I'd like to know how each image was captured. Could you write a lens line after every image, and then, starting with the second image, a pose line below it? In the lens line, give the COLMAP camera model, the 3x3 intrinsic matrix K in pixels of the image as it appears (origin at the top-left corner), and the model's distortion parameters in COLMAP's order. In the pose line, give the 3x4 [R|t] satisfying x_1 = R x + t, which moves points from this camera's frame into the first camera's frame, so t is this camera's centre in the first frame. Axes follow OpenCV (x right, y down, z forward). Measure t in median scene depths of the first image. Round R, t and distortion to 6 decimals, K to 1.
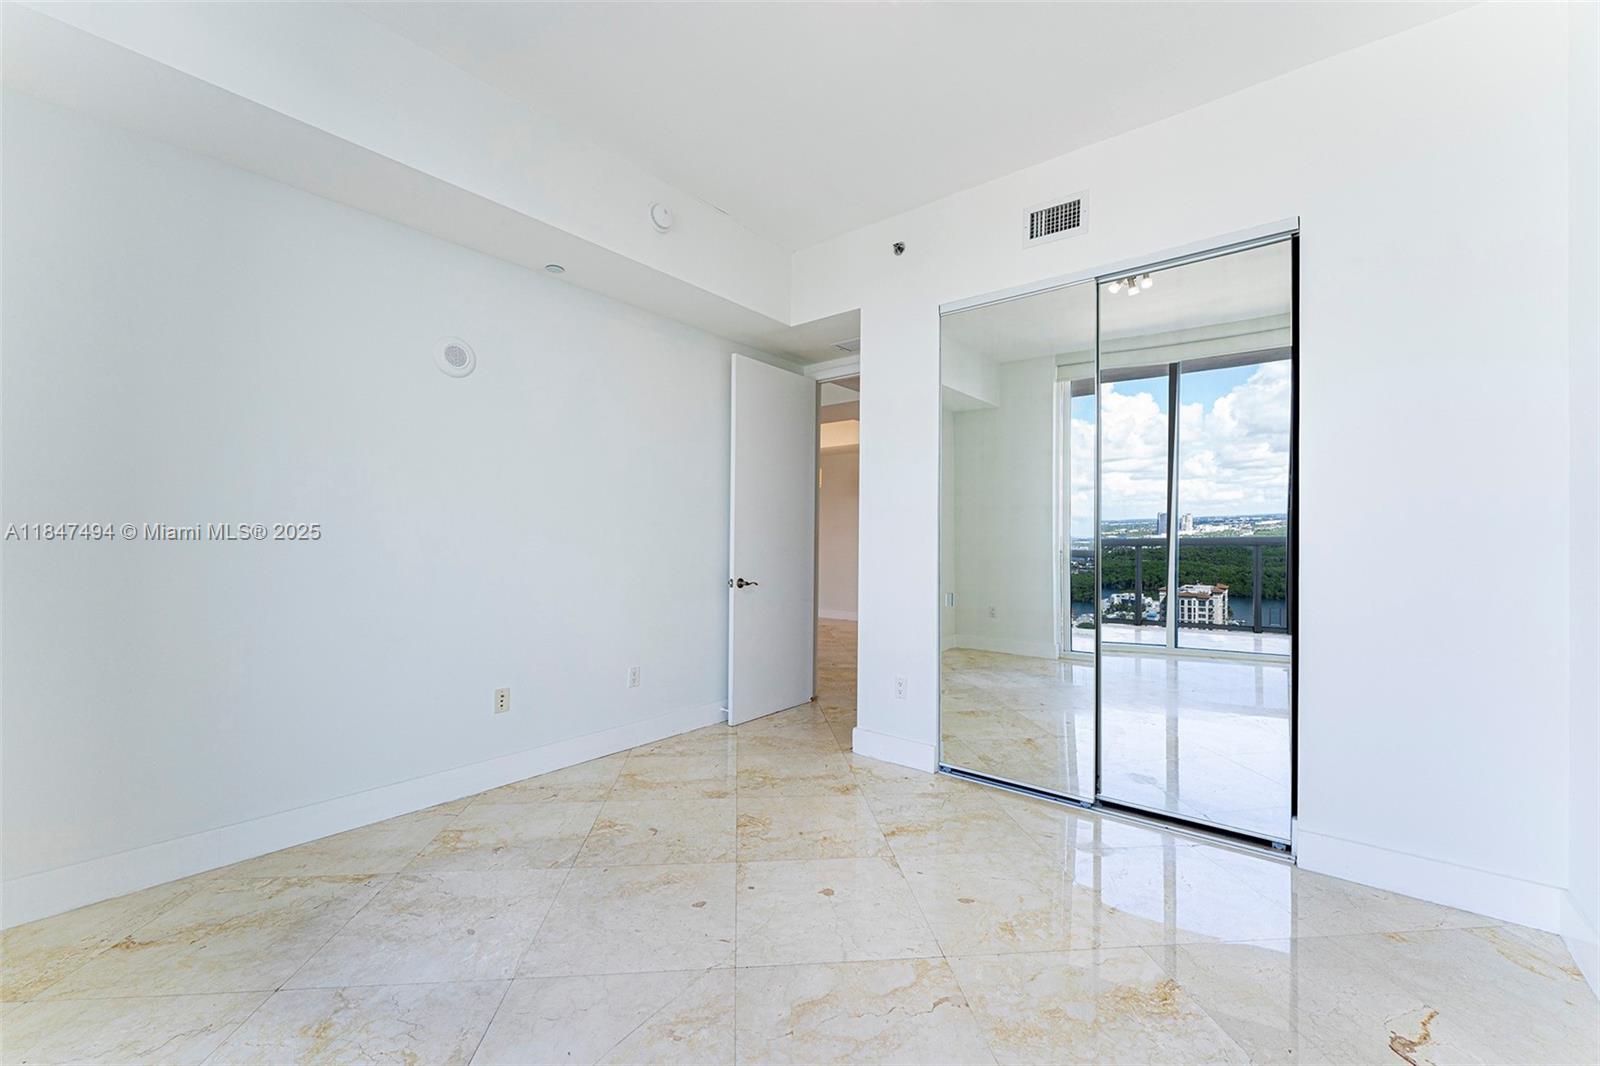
lens RADIAL K [[640.5, 0, 791.4], [0, 640.5, 533.3], [0, 0, 1]] dist [-0.000062, -0.000403]
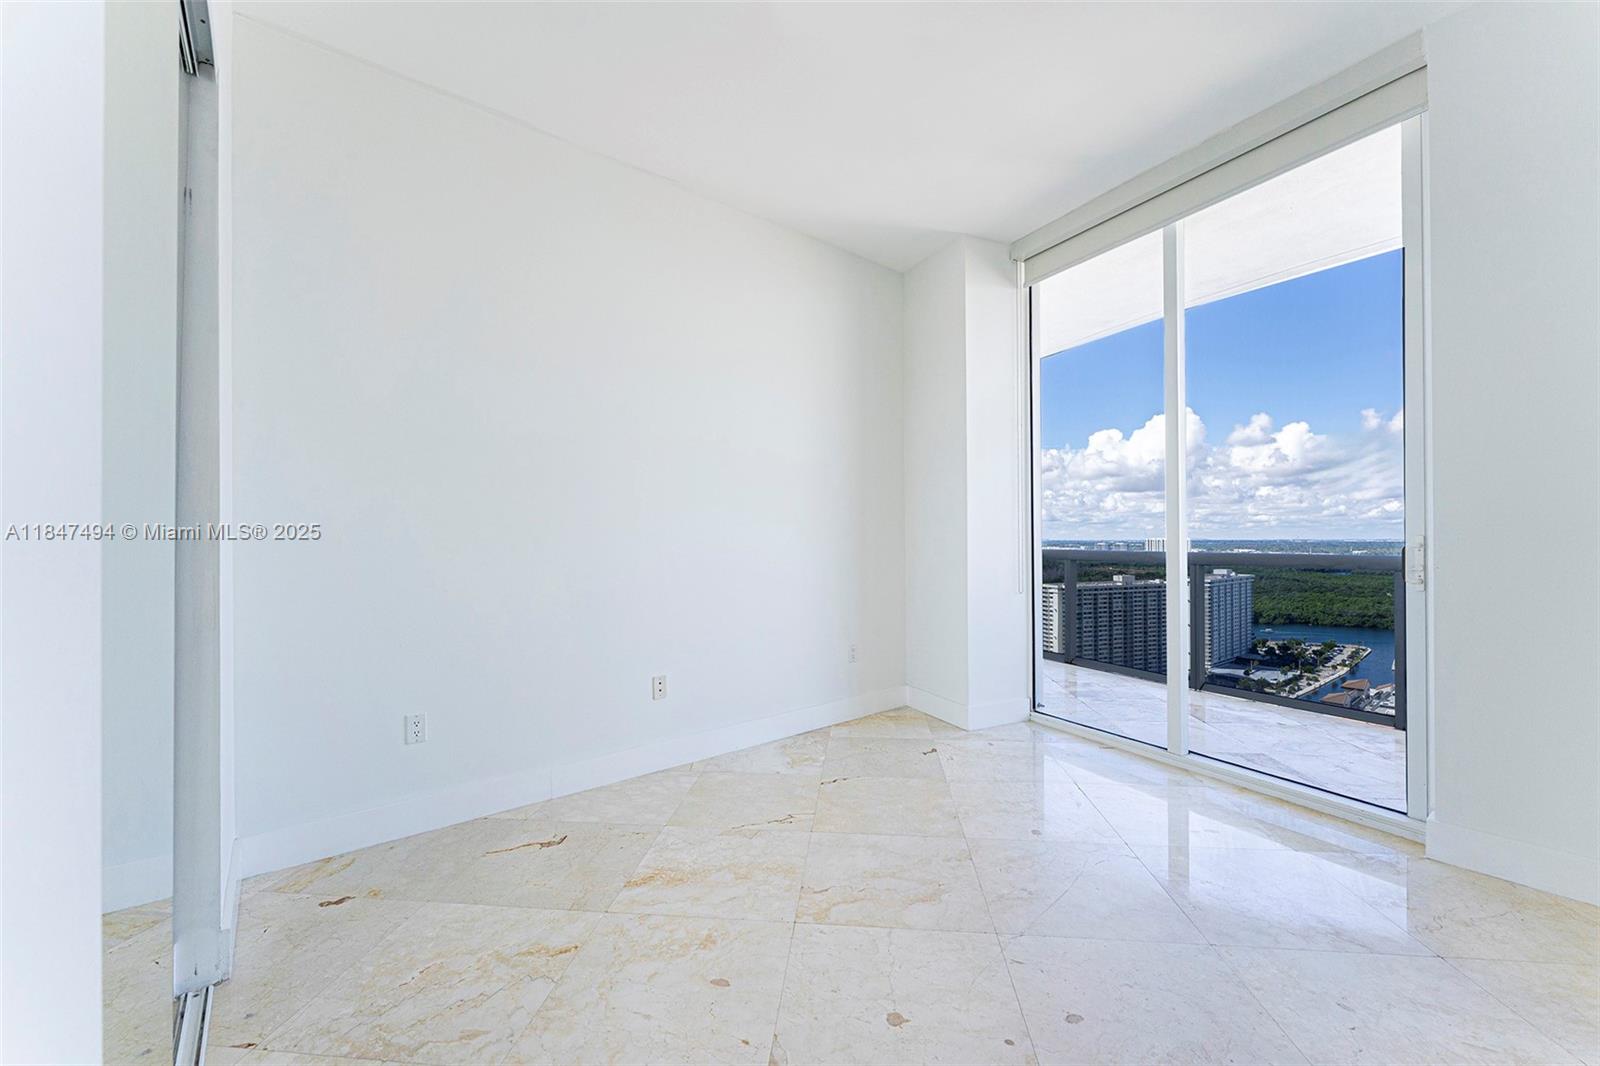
lens RADIAL K [[640.5, 0, 796.3], [0, 640.5, 536.3], [0, 0, 1]] dist [-0.000062, -0.000403]
pose [[-0.981849, -0.004497, 0.189613, 0.031003], [-0.006916, 0.999903, -0.012097, 0.028265], [-0.189540, -0.013188, -0.981784, 1.650959]]
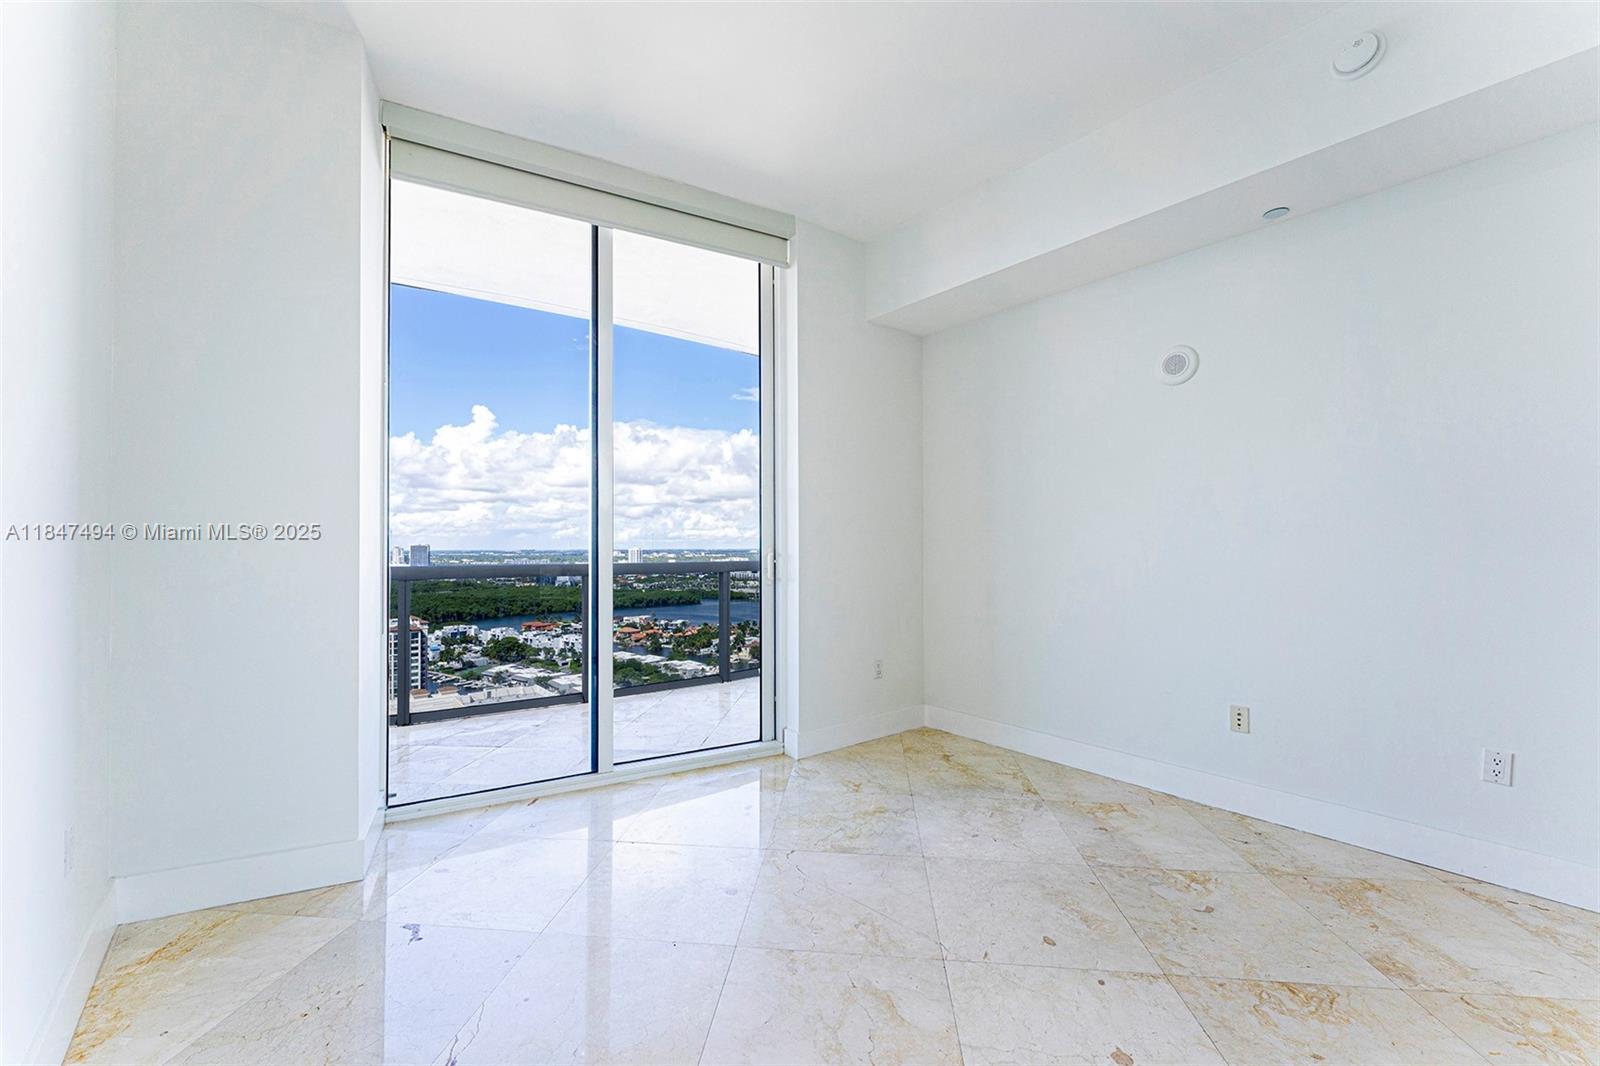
lens RADIAL K [[640.5, 0, 805.7], [0, 640.5, 532.0], [0, 0, 1]] dist [-0.000062, -0.000403]
pose [[-0.181432, -0.029108, -0.982973, 0.757978], [0.012968, 0.999404, -0.031988, 0.023456], [0.983318, -0.018551, -0.180947, 0.767232]]
